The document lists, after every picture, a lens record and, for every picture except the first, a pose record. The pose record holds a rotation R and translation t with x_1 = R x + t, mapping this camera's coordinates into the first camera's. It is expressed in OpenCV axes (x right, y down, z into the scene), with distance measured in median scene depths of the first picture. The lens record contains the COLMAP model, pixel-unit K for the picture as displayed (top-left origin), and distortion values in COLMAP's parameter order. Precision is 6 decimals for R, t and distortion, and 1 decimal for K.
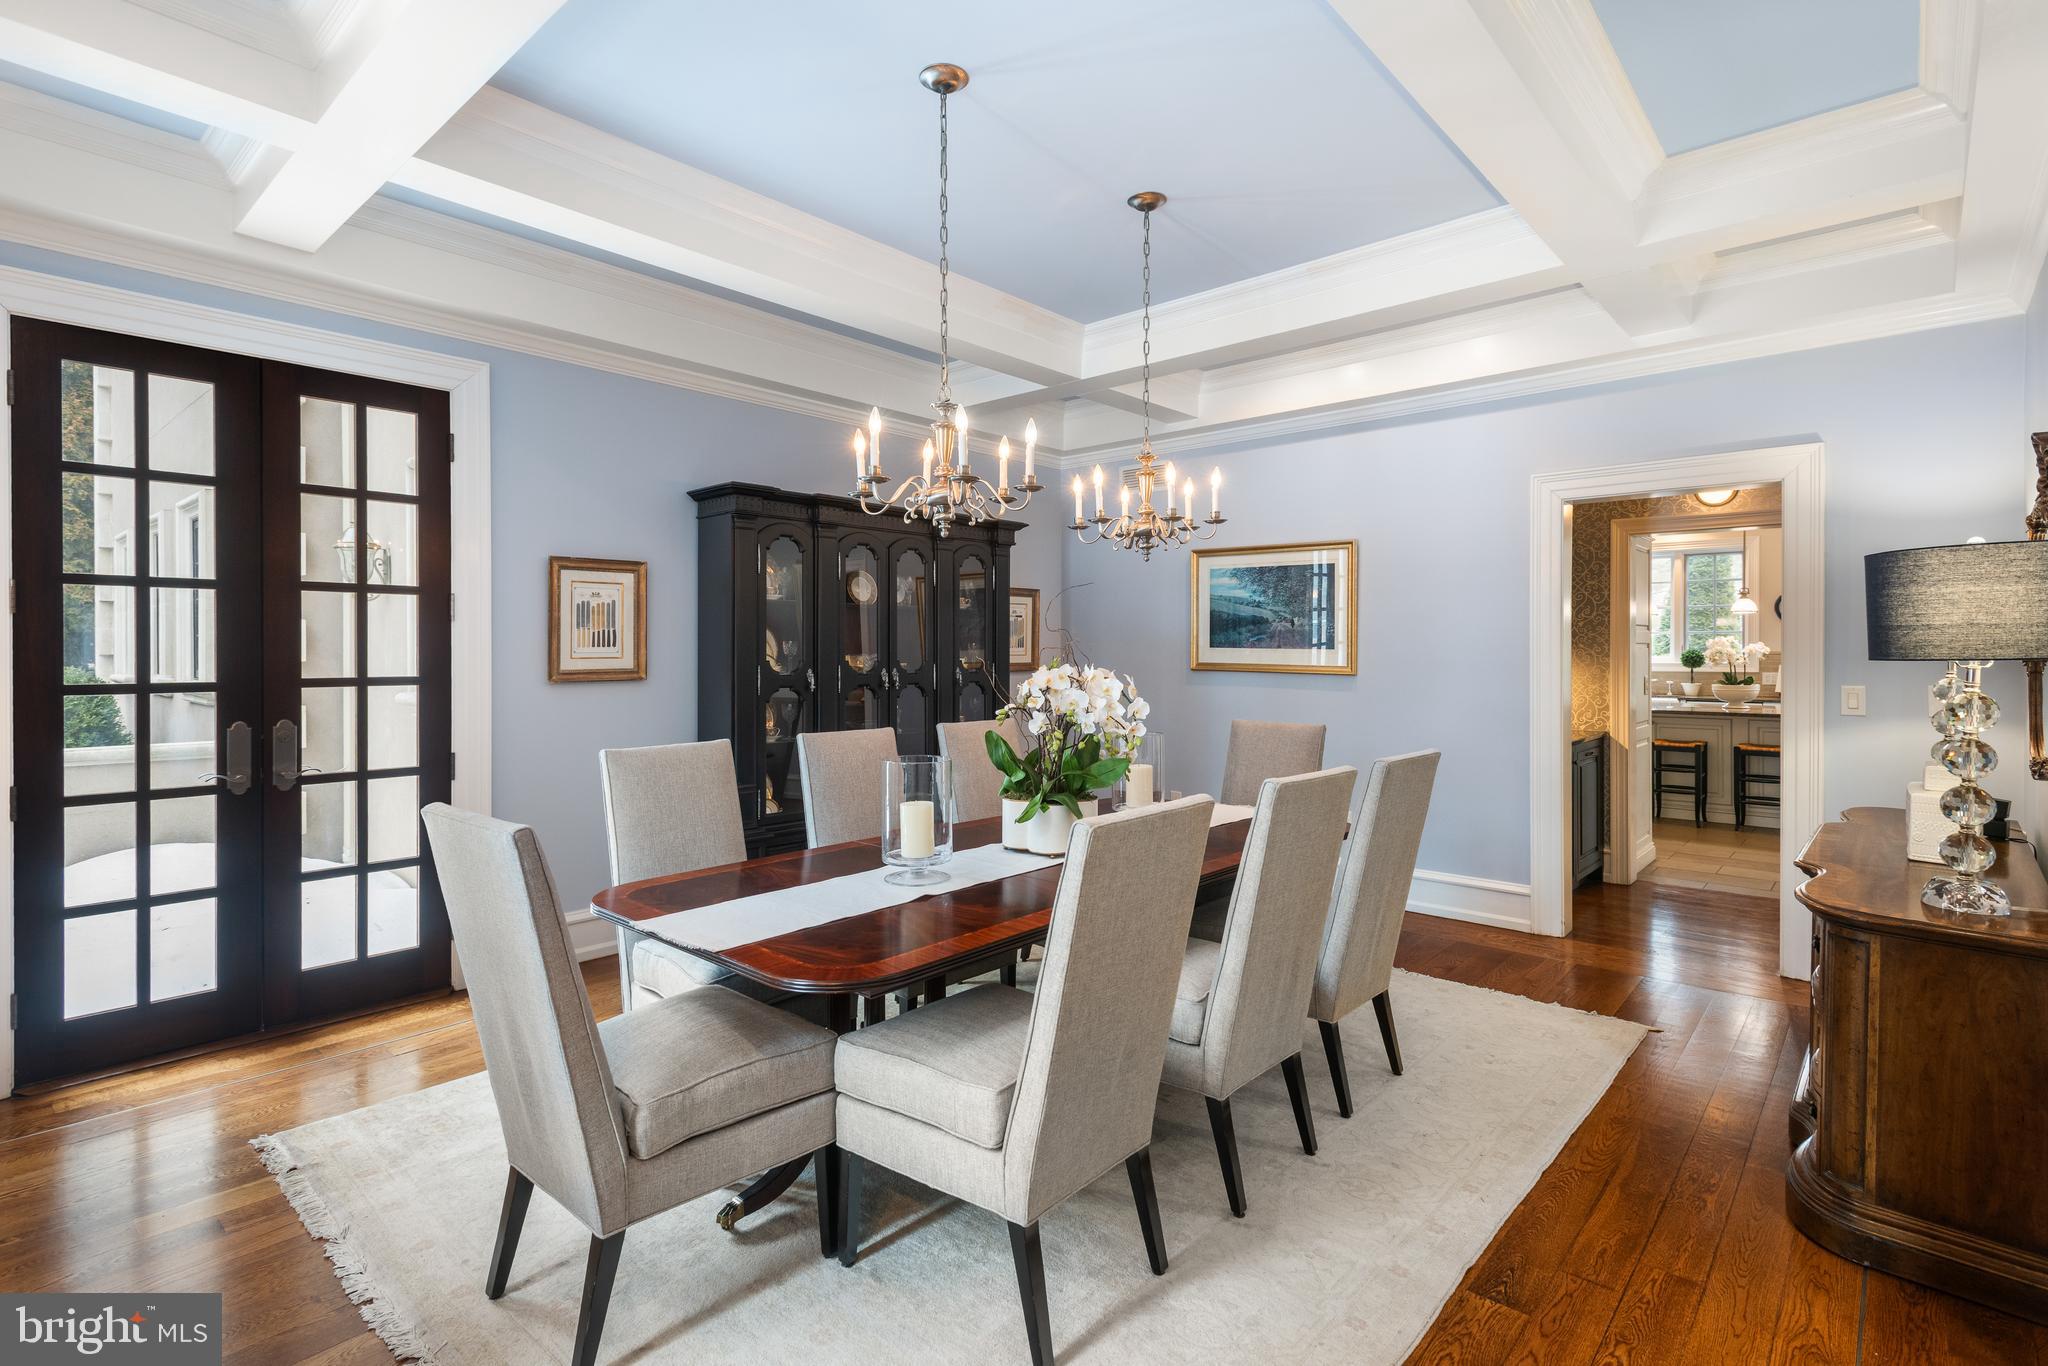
lens RADIAL K [[1003.2, 0, 1009.5], [0, 1003.2, 653.6], [0, 0, 1]] dist [0.019605, -0.007008]
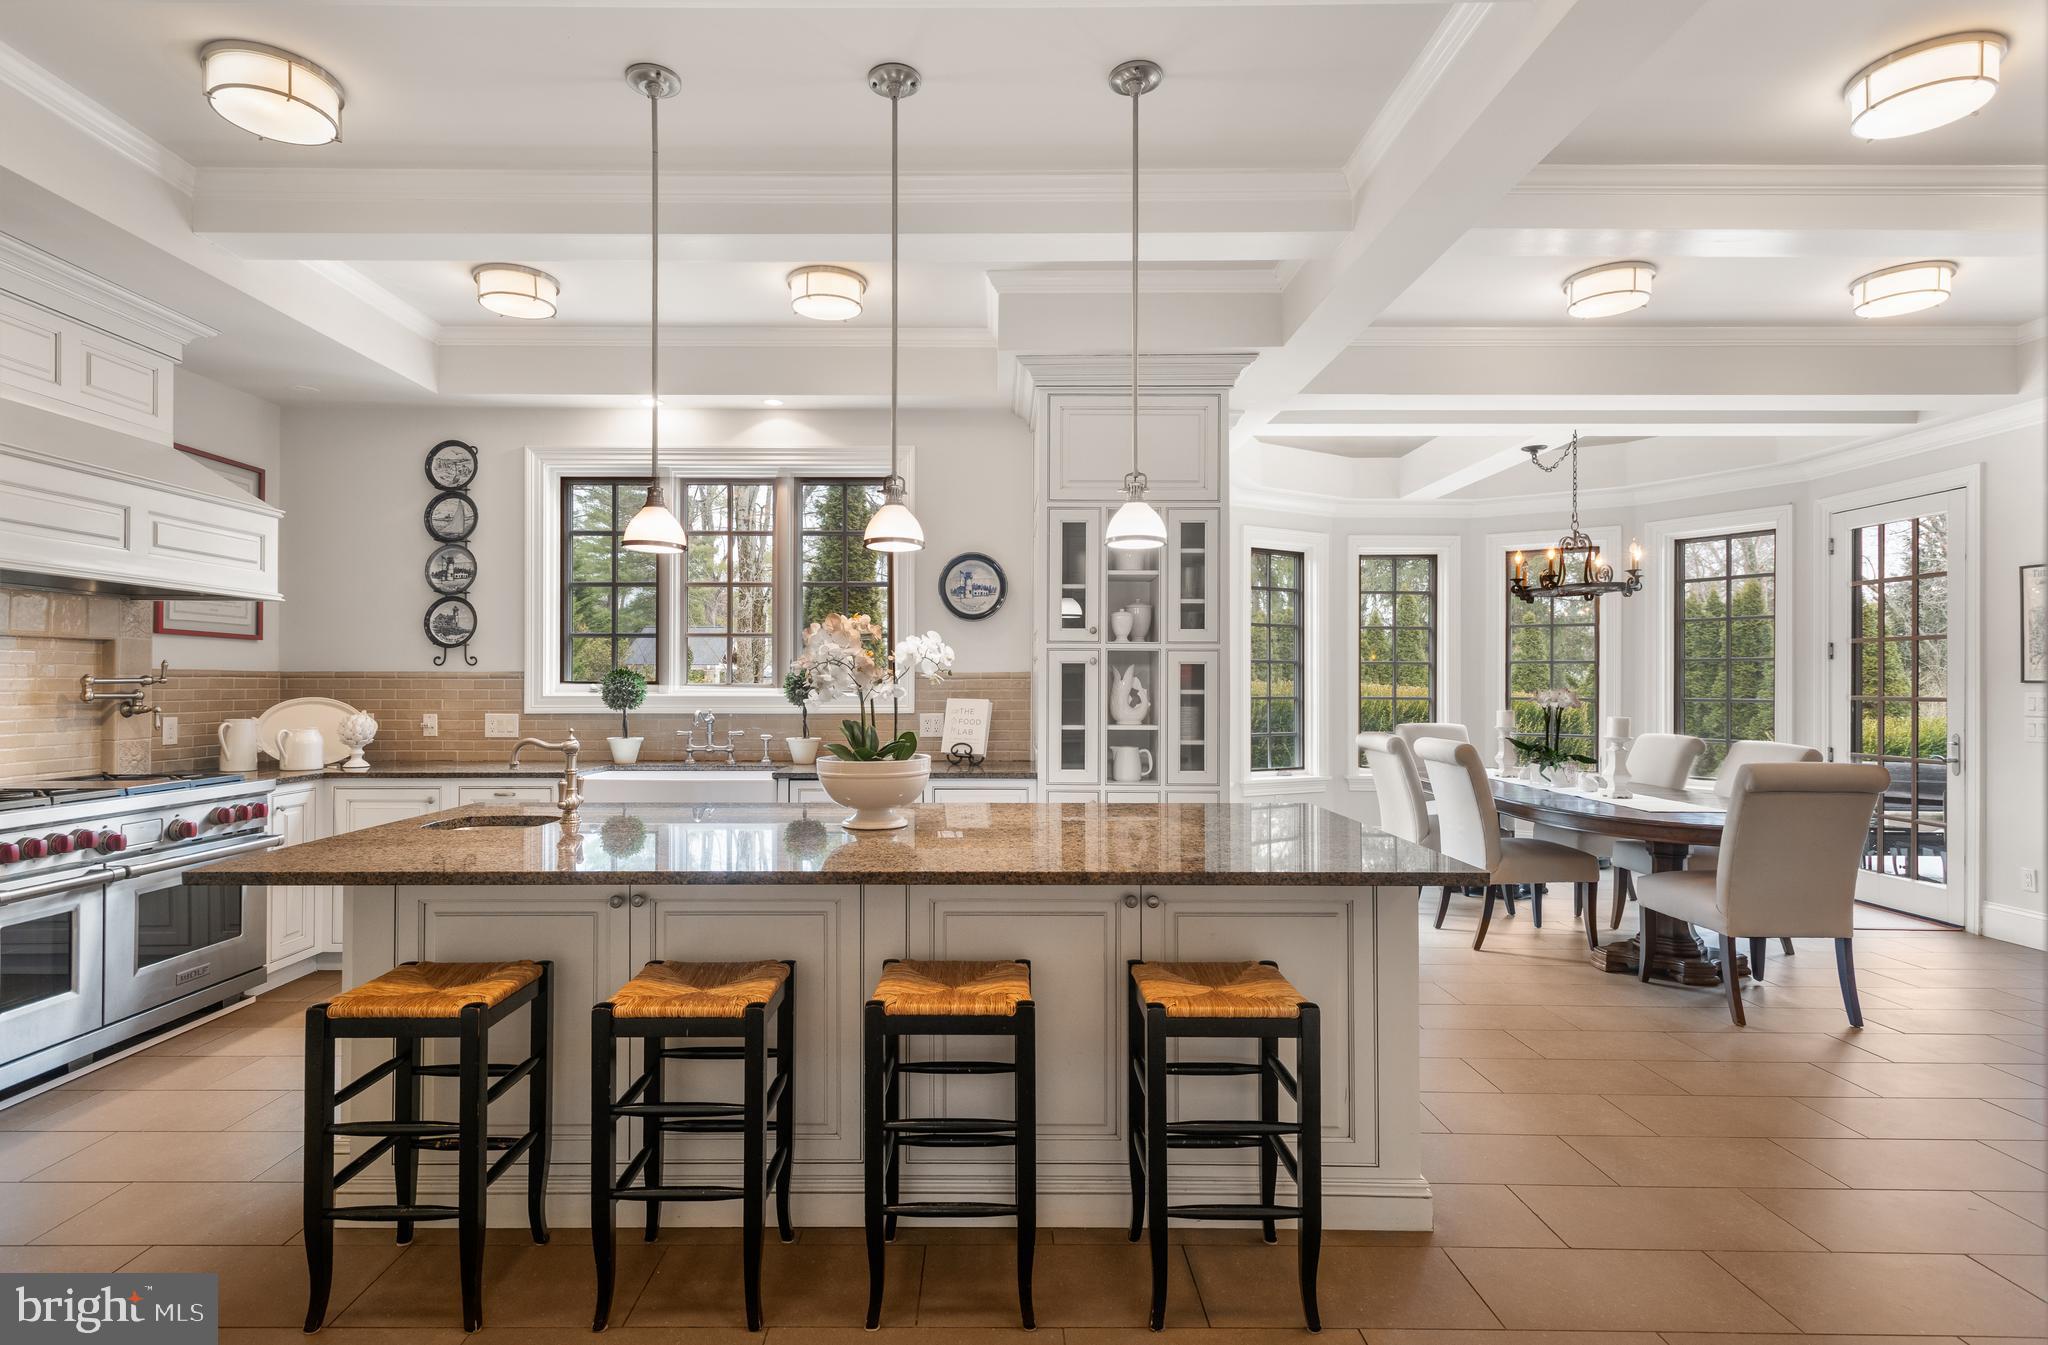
lens RADIAL K [[1003.2, 0, 994.7], [0, 1003.2, 677.3], [0, 0, 1]] dist [0.019605, -0.007008]
pose [[0.743003, 0.009457, 0.669222, 0.557868], [-0.001091, 0.999916, -0.012920, 0.008638], [-0.669287, 0.008870, 0.742951, 0.771594]]
